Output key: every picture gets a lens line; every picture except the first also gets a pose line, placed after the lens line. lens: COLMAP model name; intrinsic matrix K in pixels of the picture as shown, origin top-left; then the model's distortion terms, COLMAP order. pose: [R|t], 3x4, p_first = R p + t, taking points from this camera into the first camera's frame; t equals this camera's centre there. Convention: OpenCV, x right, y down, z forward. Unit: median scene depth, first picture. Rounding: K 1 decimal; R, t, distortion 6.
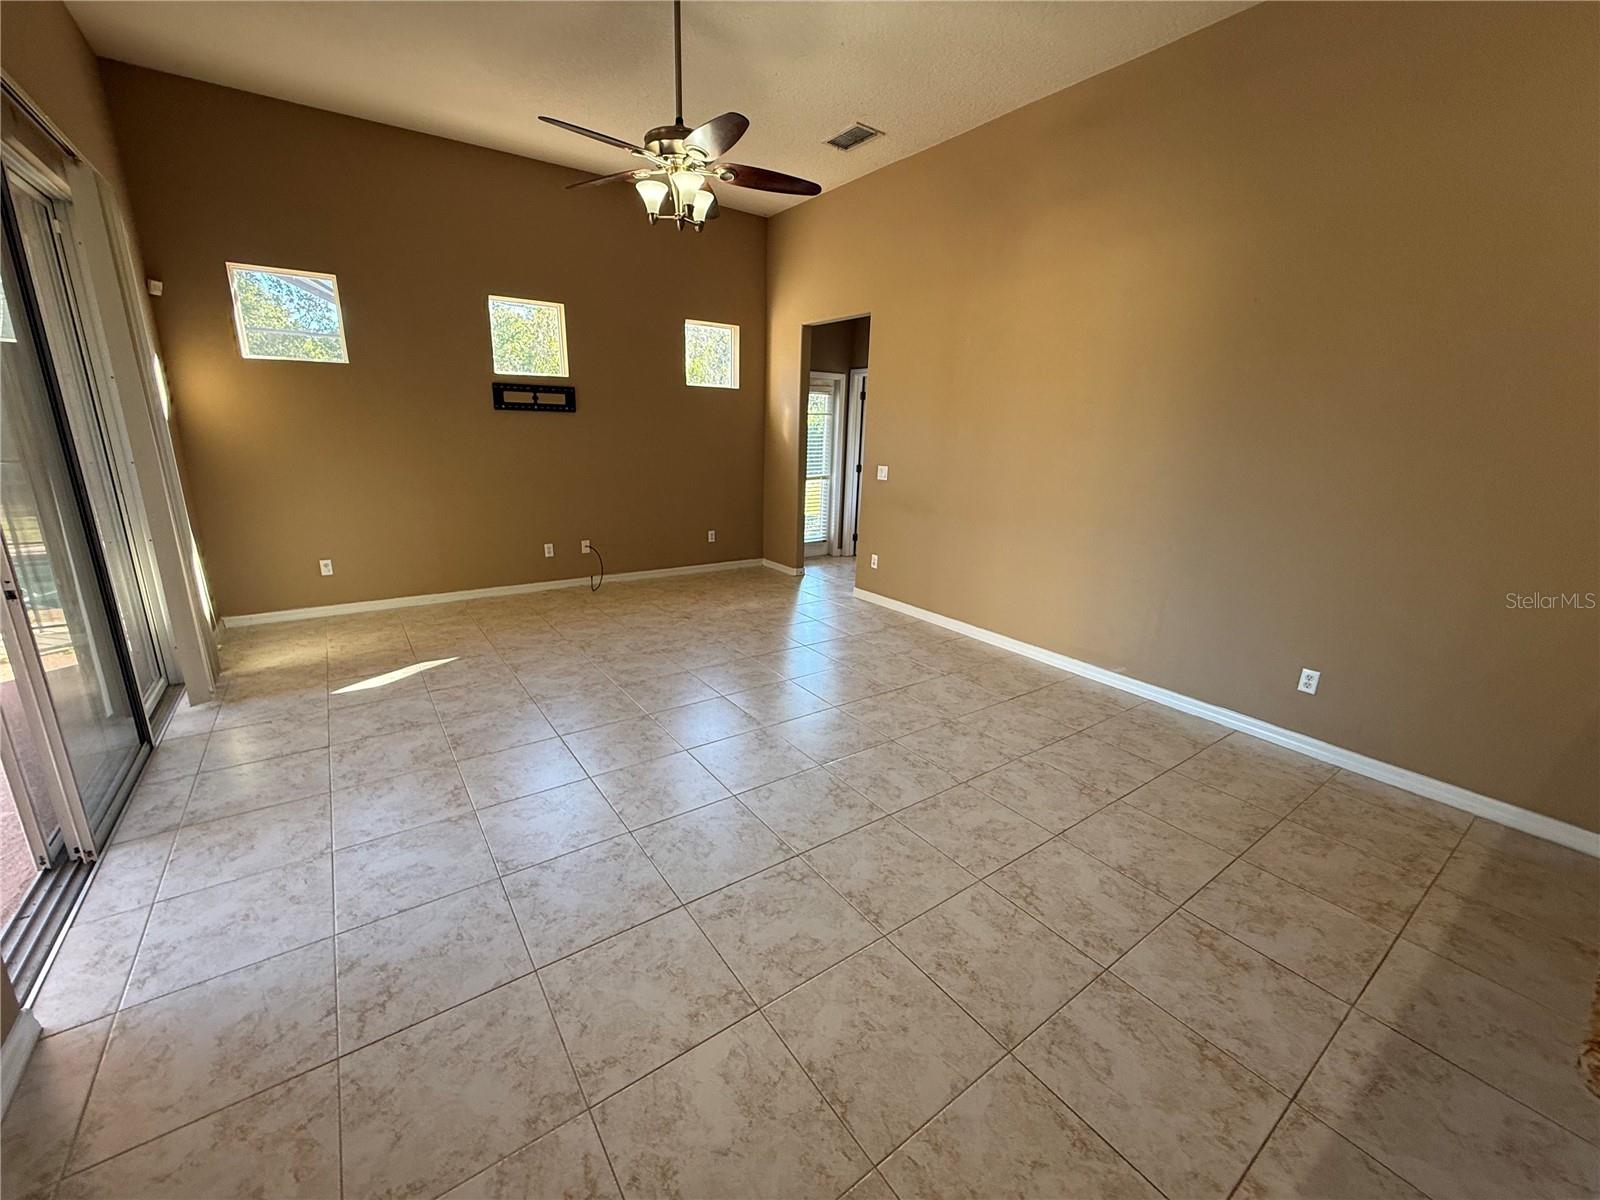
lens RADIAL K [[637.9, 0, 796.8], [0, 637.9, 598.9], [0, 0, 1]] dist [0.000455, -0.000237]
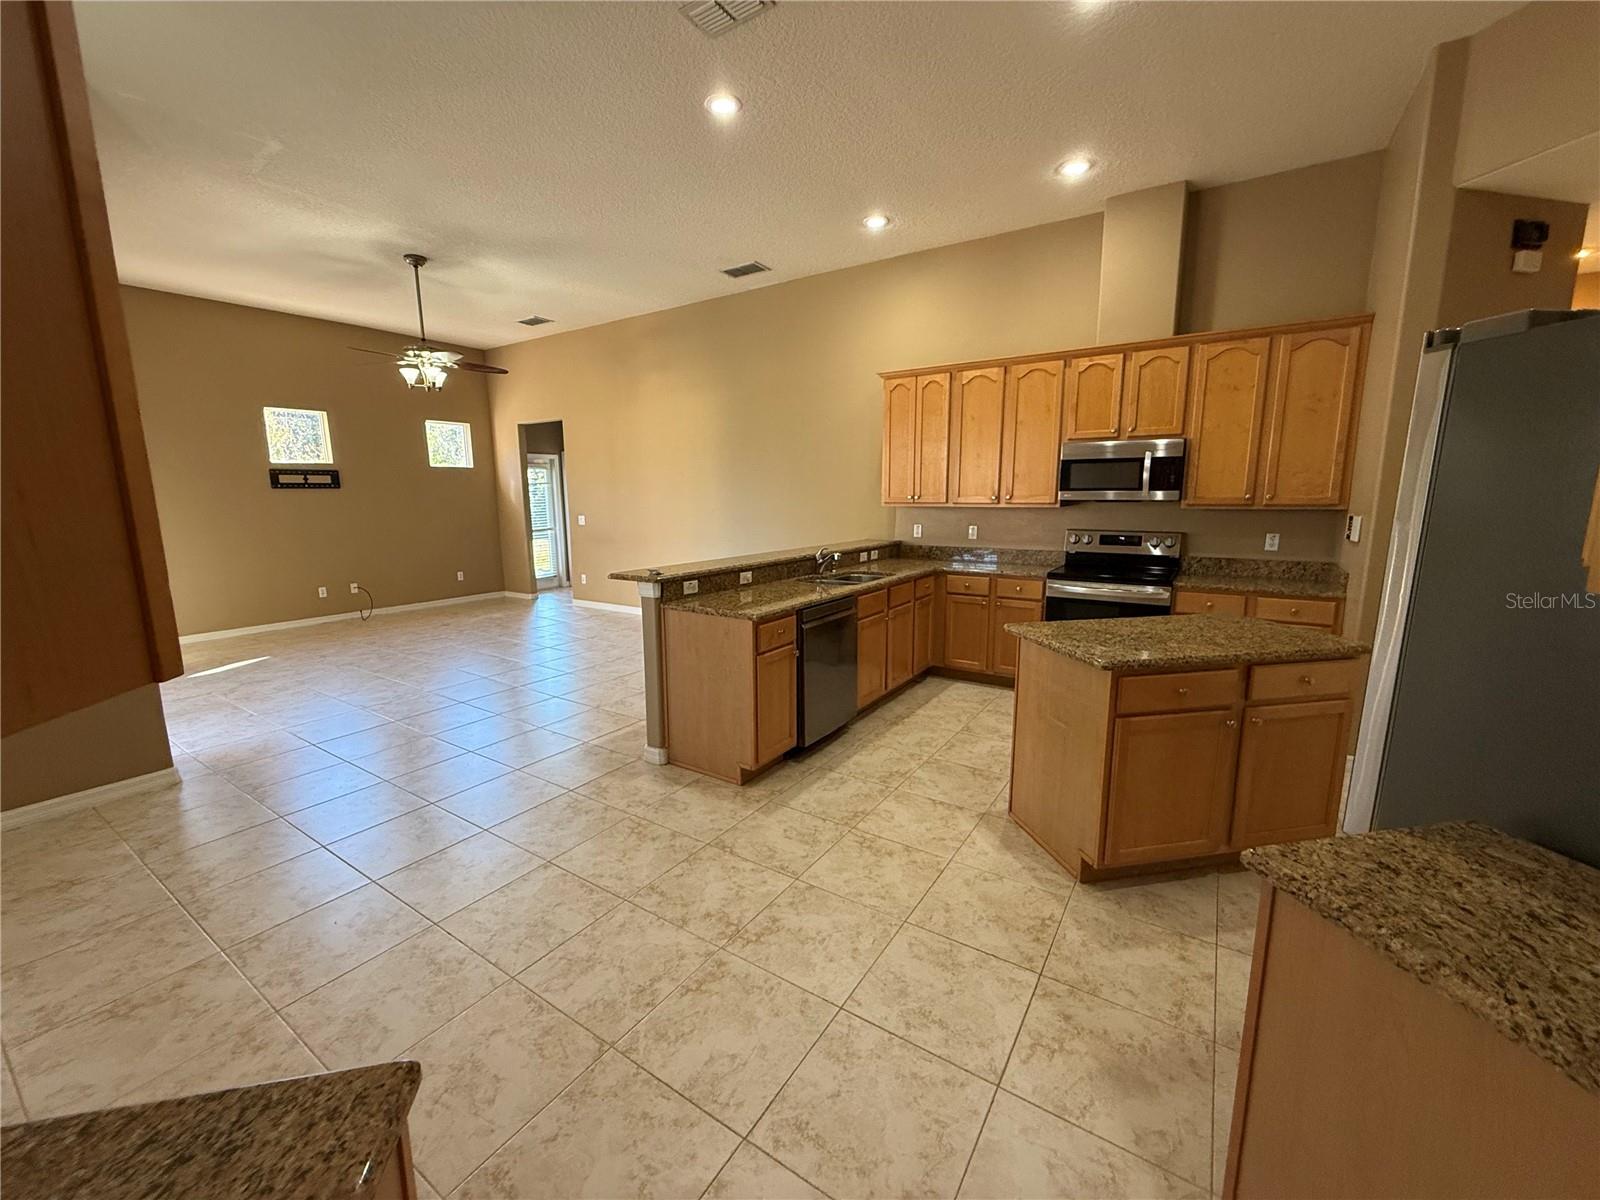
lens RADIAL K [[637.9, 0, 796.8], [0, 637.9, 598.9], [0, 0, 1]] dist [0.000455, -0.000237]
pose [[0.933375, -0.094514, 0.346234, 0.071263], [0.126960, 0.989276, -0.072207, 0.172146], [-0.335696, 0.111354, 0.935365, -0.607993]]
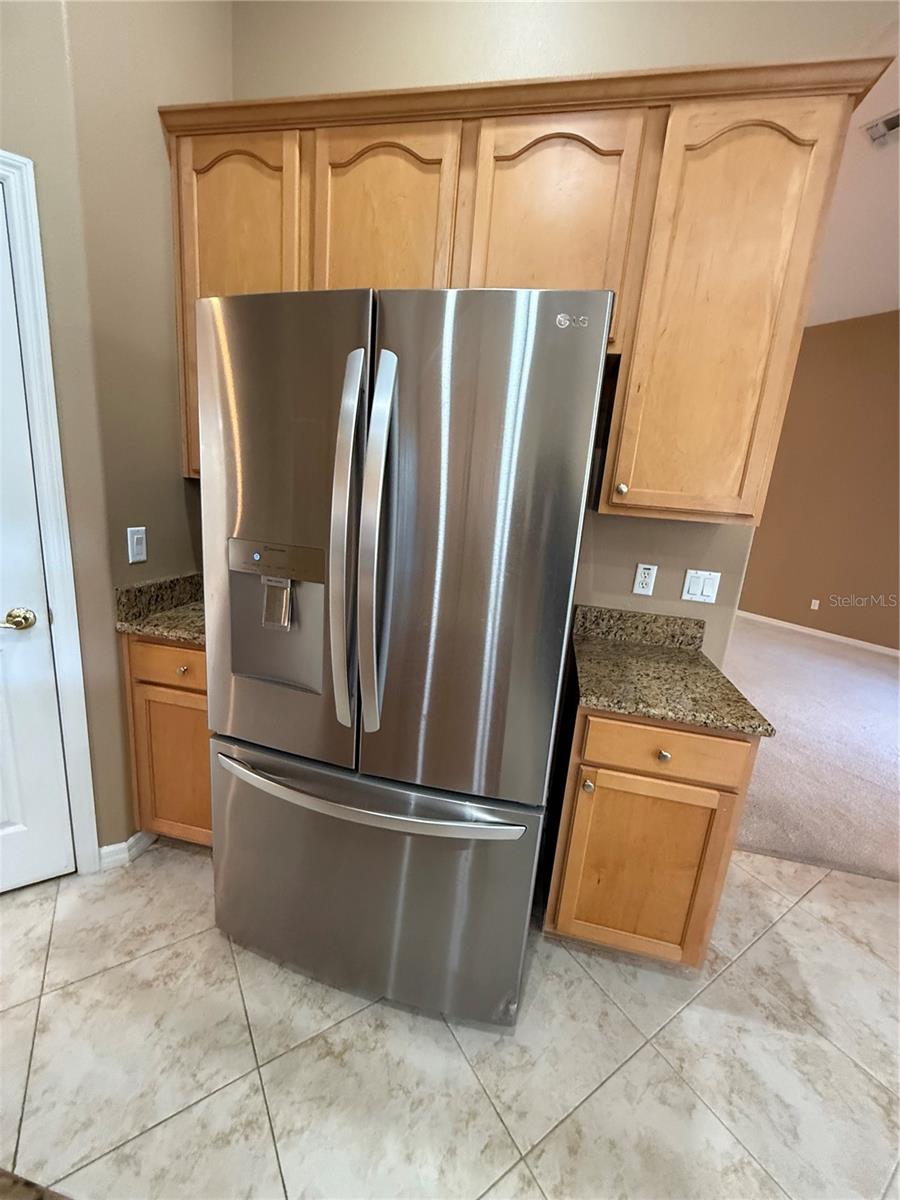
lens RADIAL K [[480.2, 0, 449.8], [0, 480.2, 596.5], [0, 0, 1]] dist [0.001235, -0.000232]
pose [[-0.992865, -0.118174, 0.015926, 0.428185], [-0.096649, 0.875759, 0.472975, 0.103471], [-0.069840, 0.468061, -0.880932, -0.269666]]
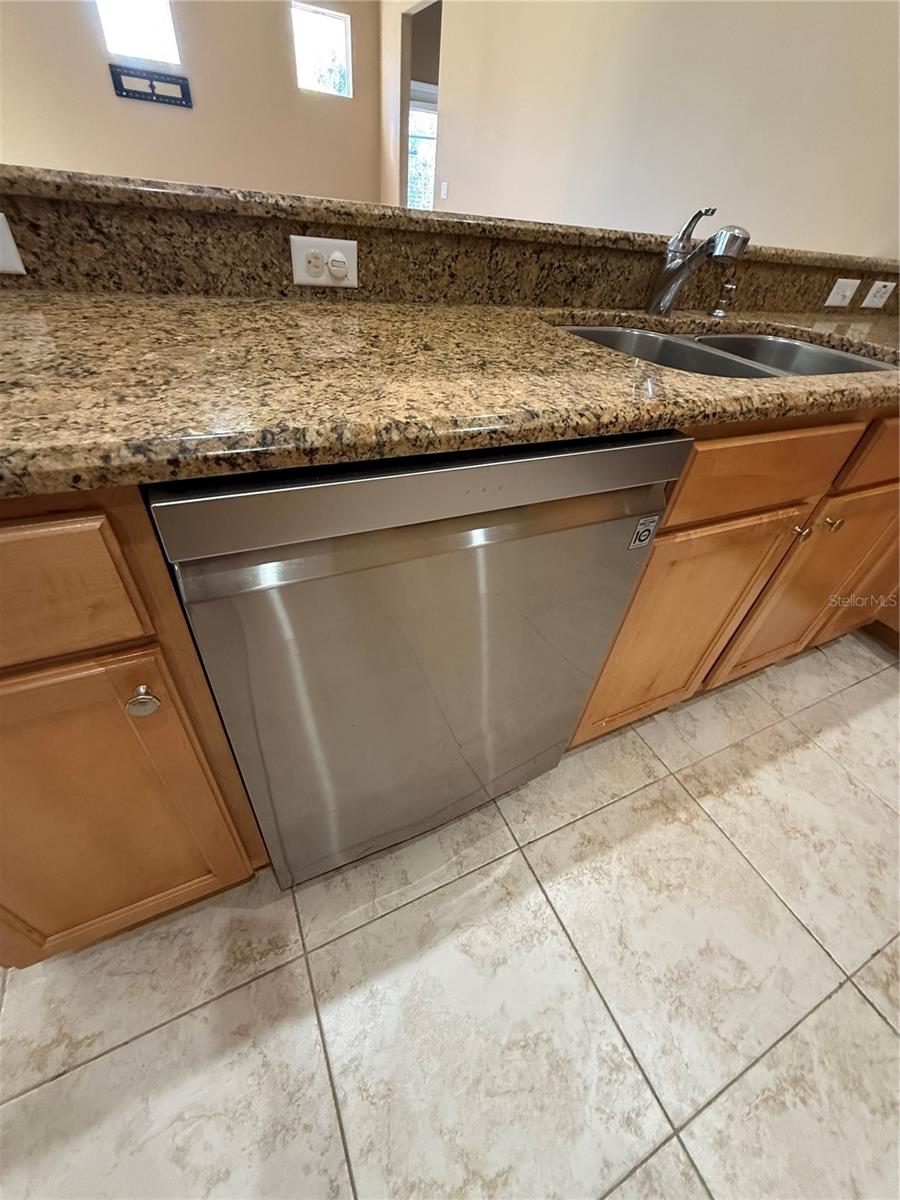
lens RADIAL K [[480.2, 0, 449.8], [0, 480.2, 596.5], [0, 0, 1]] dist [0.001235, -0.000232]
pose [[0.983097, 0.153878, -0.099206, 0.357679], [-0.101244, 0.908385, 0.405693, 0.116795], [0.152544, -0.388791, 0.908610, -0.060883]]
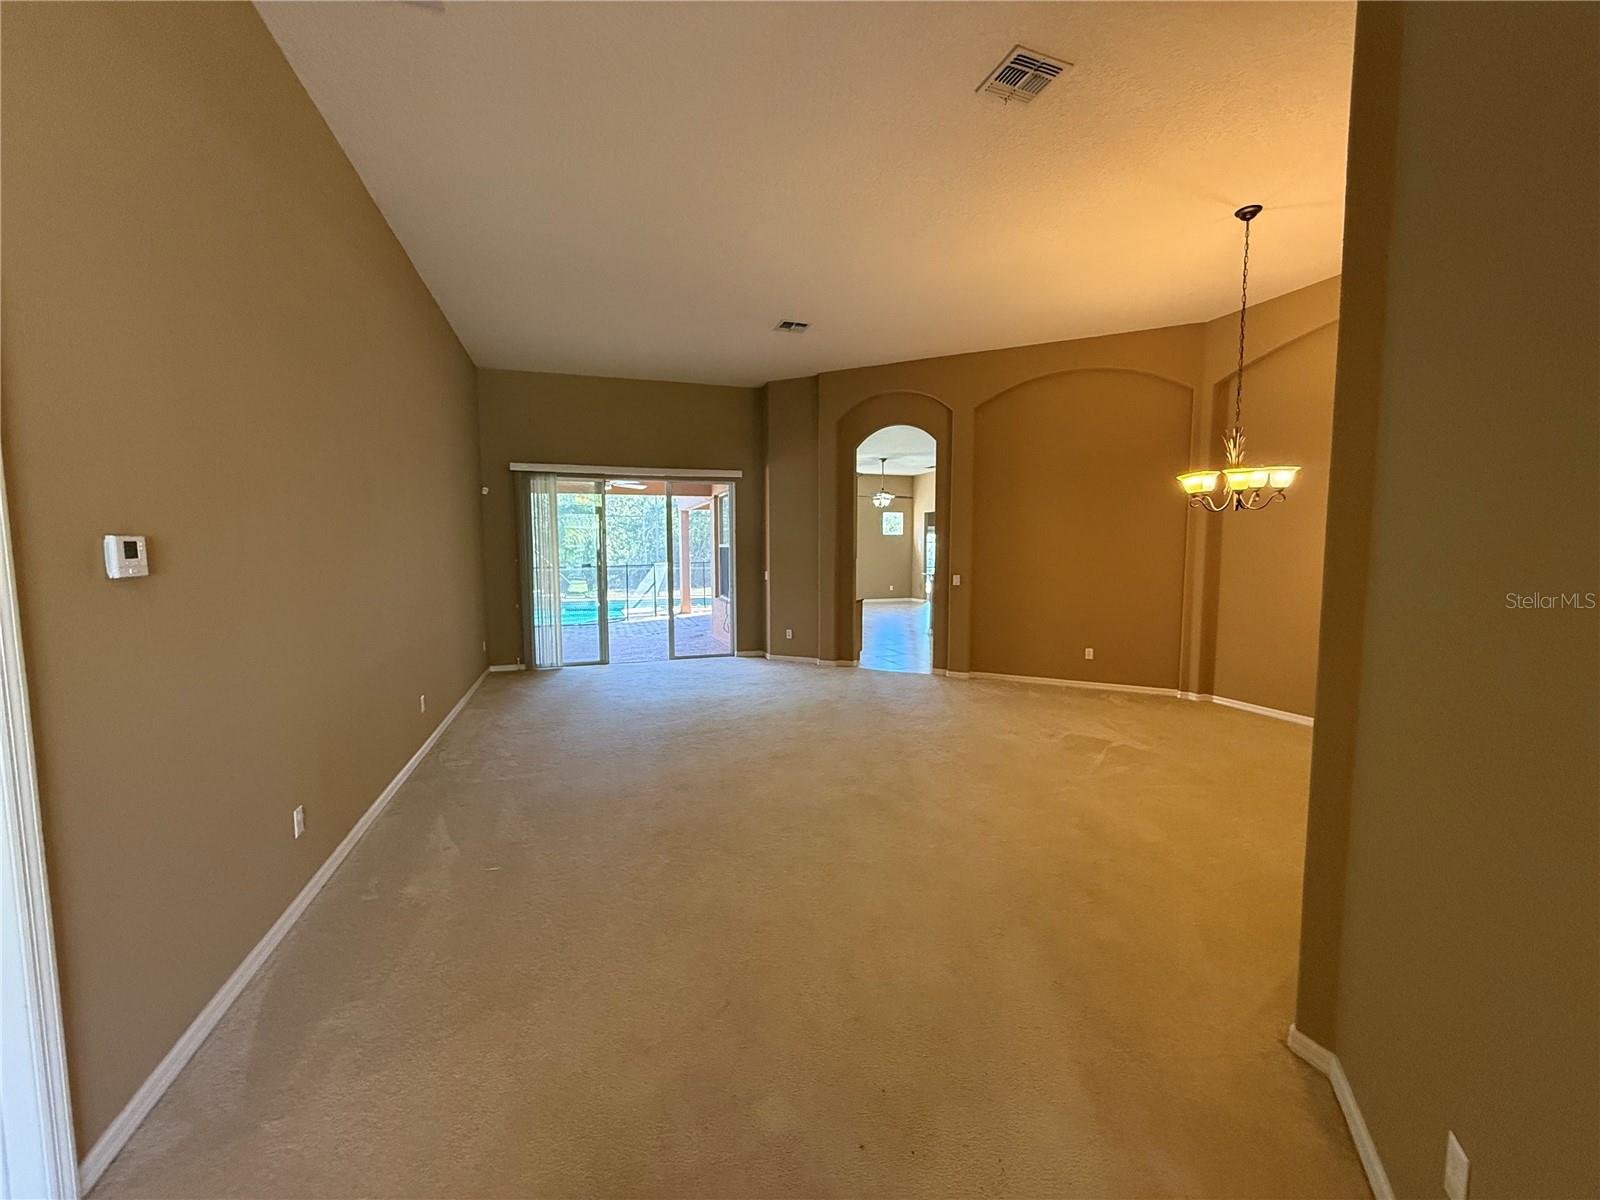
lens RADIAL K [[637.9, 0, 796.8], [0, 637.9, 598.9], [0, 0, 1]] dist [0.000455, -0.000237]
pose [[0.955107, -0.011213, -0.296050, 0.357263], [-0.043447, 0.983178, -0.177406, 0.562253], [0.293059, 0.182305, 0.938553, -2.064303]]
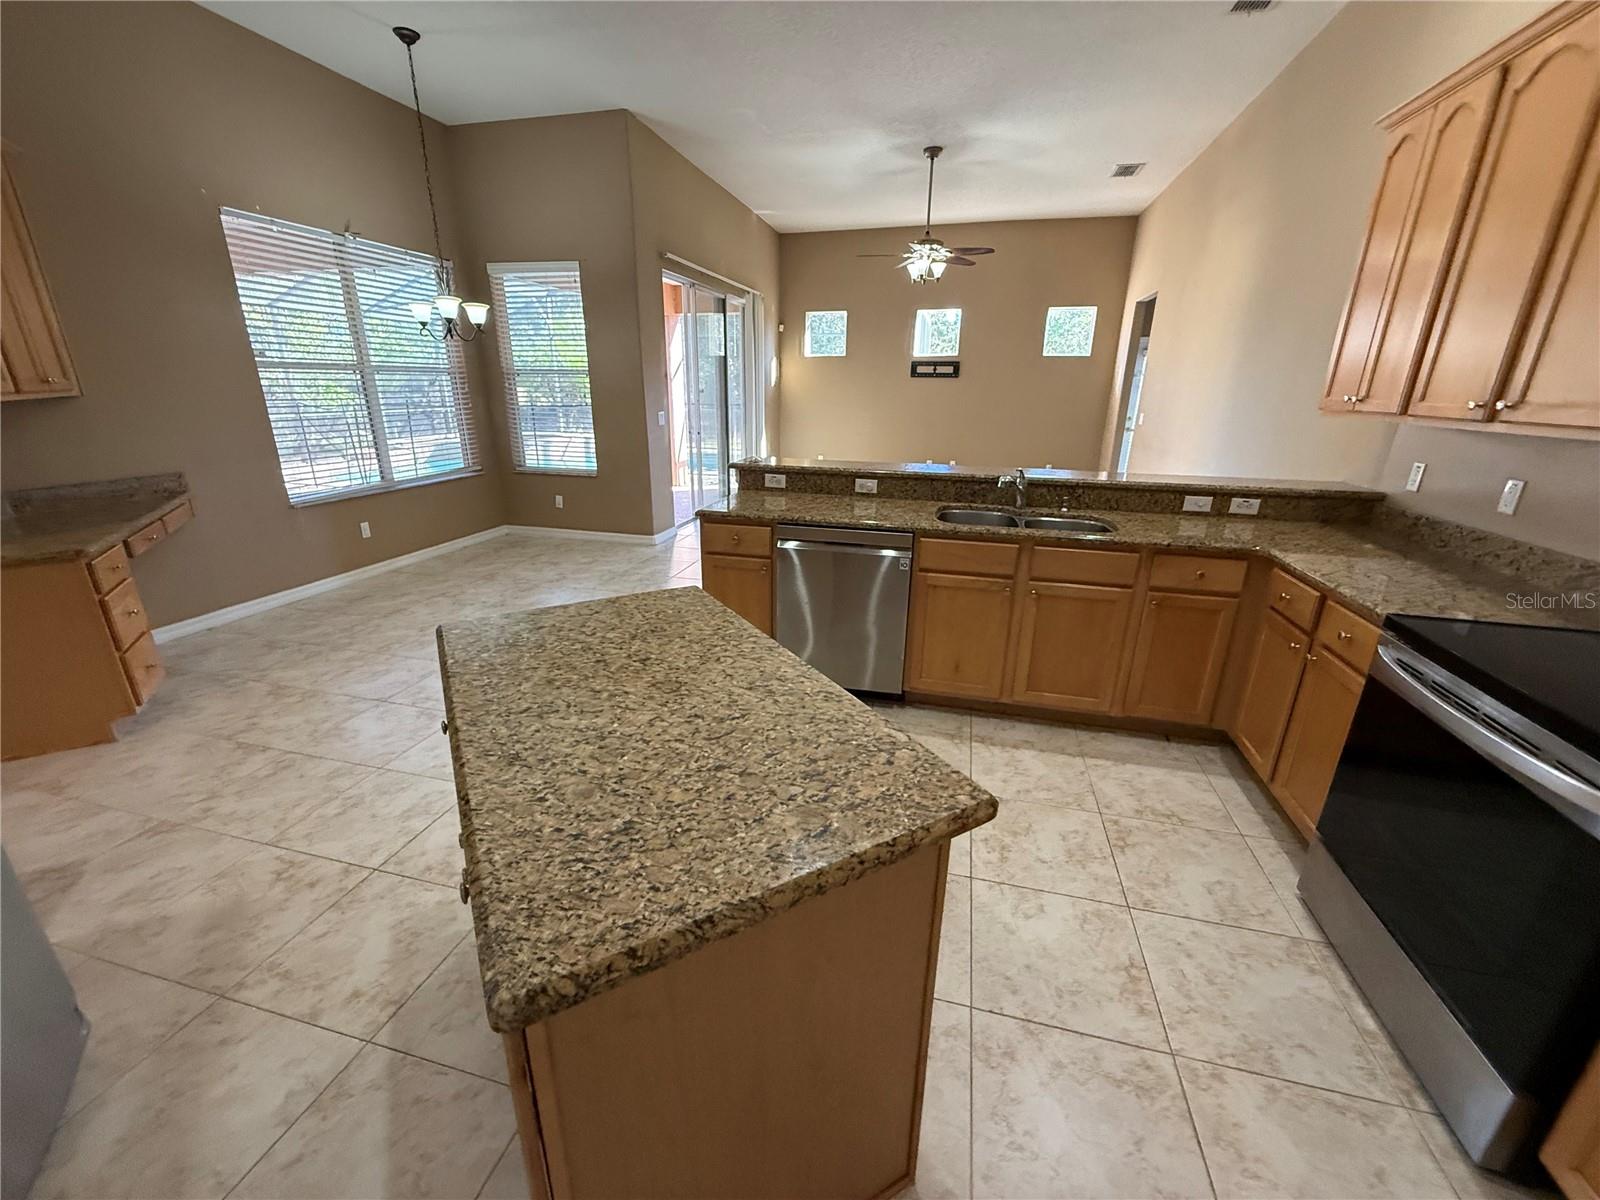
lens RADIAL K [[637.9, 0, 796.8], [0, 637.9, 598.9], [0, 0, 1]] dist [0.000455, -0.000237]
pose [[0.643465, 0.223941, -0.731986, 0.736112], [-0.192729, 0.972841, 0.128206, 0.125883], [0.740816, 0.058578, 0.669148, -0.352207]]
